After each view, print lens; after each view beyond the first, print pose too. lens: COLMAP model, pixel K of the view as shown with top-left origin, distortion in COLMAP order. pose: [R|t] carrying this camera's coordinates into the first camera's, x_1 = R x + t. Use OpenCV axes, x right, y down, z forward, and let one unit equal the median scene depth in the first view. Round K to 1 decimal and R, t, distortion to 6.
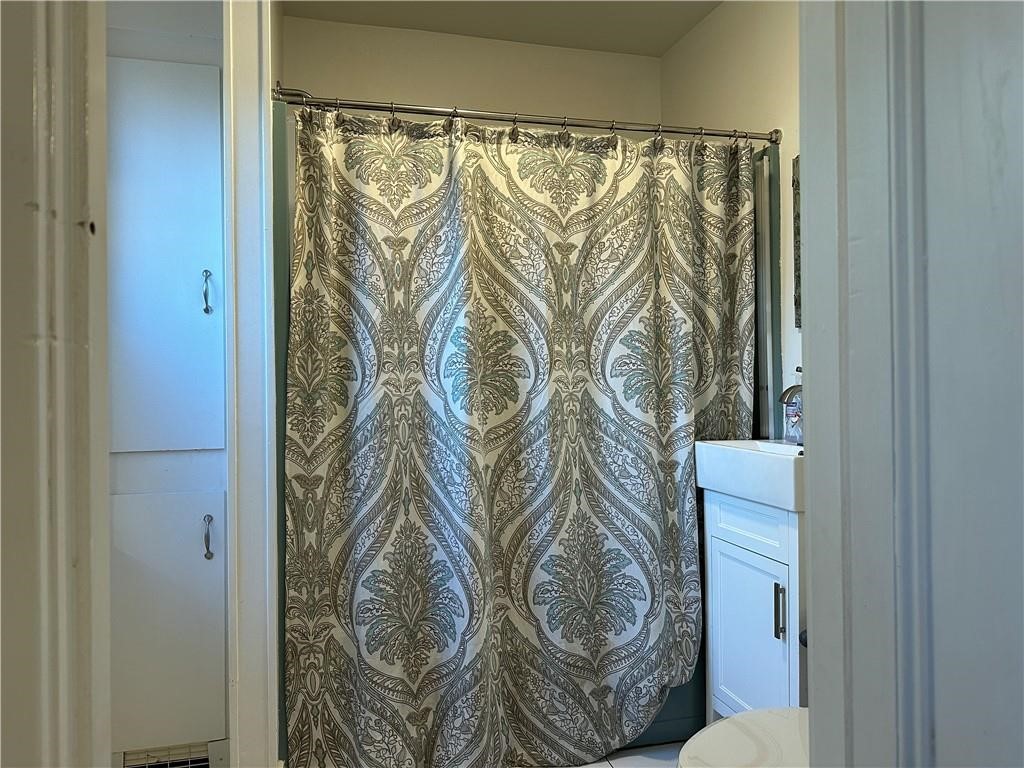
lens RADIAL K [[724.4, 0, 520.4], [0, 724.4, 377.8], [0, 0, 1]] dist [0.069806, -0.072707]
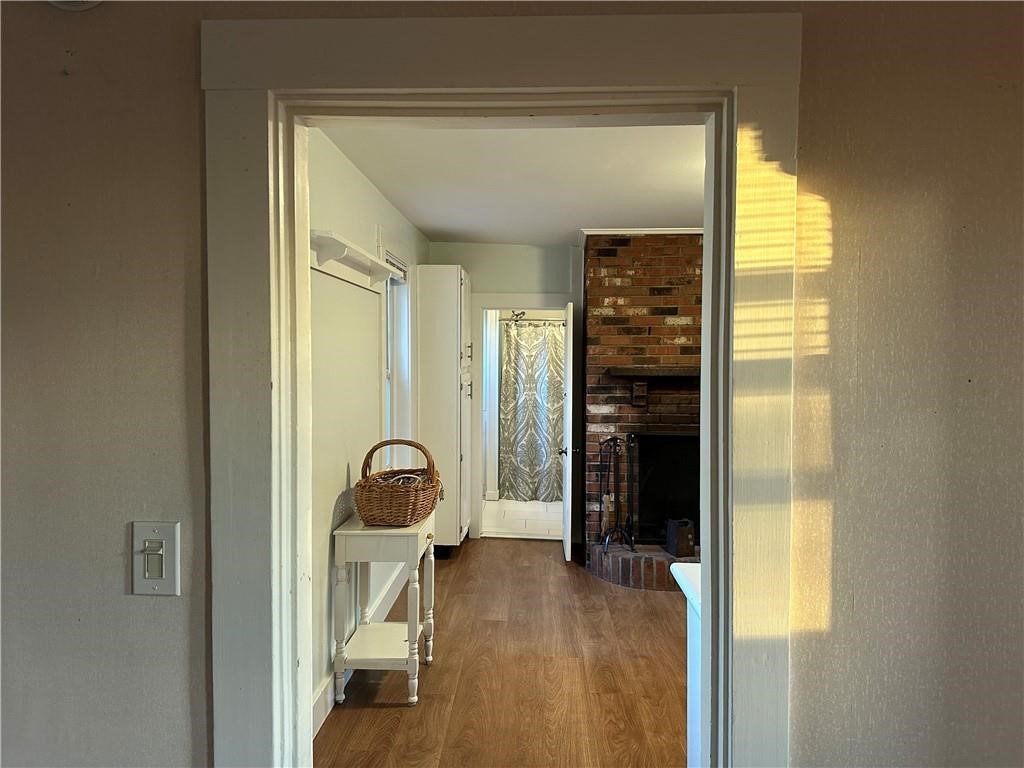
lens RADIAL K [[724.4, 0, 511.8], [0, 724.4, 384.7], [0, 0, 1]] dist [0.069806, -0.072707]
pose [[0.955989, 0.029385, -0.291928, 0.828653], [-0.015575, 0.998652, 0.049518, -0.226370], [0.292990, -0.042791, 0.955157, -2.566783]]
